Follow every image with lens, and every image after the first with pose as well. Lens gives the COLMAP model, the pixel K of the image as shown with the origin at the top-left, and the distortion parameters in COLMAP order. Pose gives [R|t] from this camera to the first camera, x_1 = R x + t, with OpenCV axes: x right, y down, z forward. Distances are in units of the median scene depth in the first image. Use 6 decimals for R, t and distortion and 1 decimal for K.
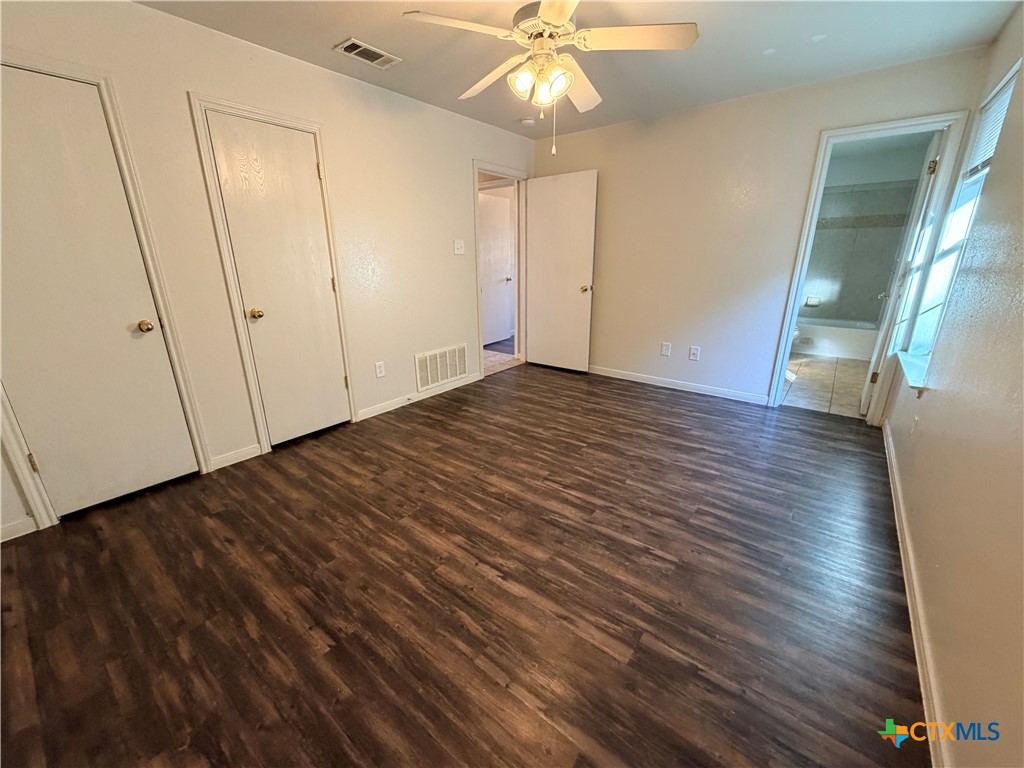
lens RADIAL K [[409.0, 0, 514.7], [0, 409.0, 383.1], [0, 0, 1]] dist [0.002397, -0.001264]
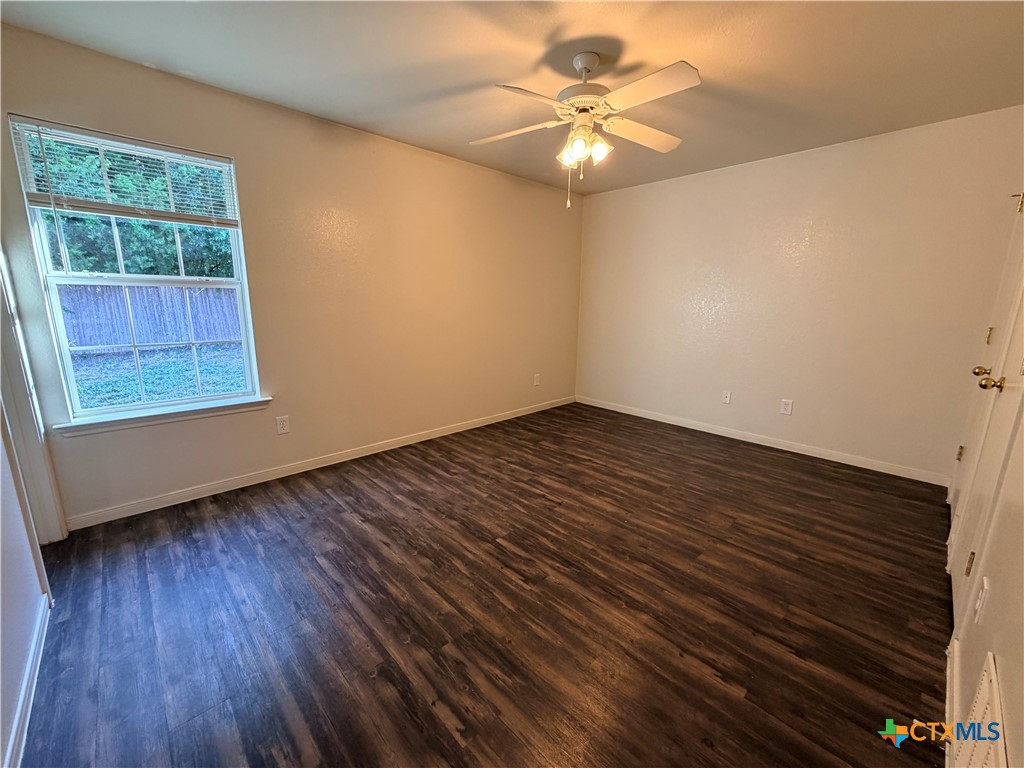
lens RADIAL K [[409.0, 0, 509.5], [0, 409.0, 385.8], [0, 0, 1]] dist [0.002397, -0.001264]
pose [[-0.989089, -0.034662, 0.143184, 0.063046], [0.039454, 0.874100, 0.484141, -0.557009], [-0.141939, 0.484507, -0.863195, 1.803149]]
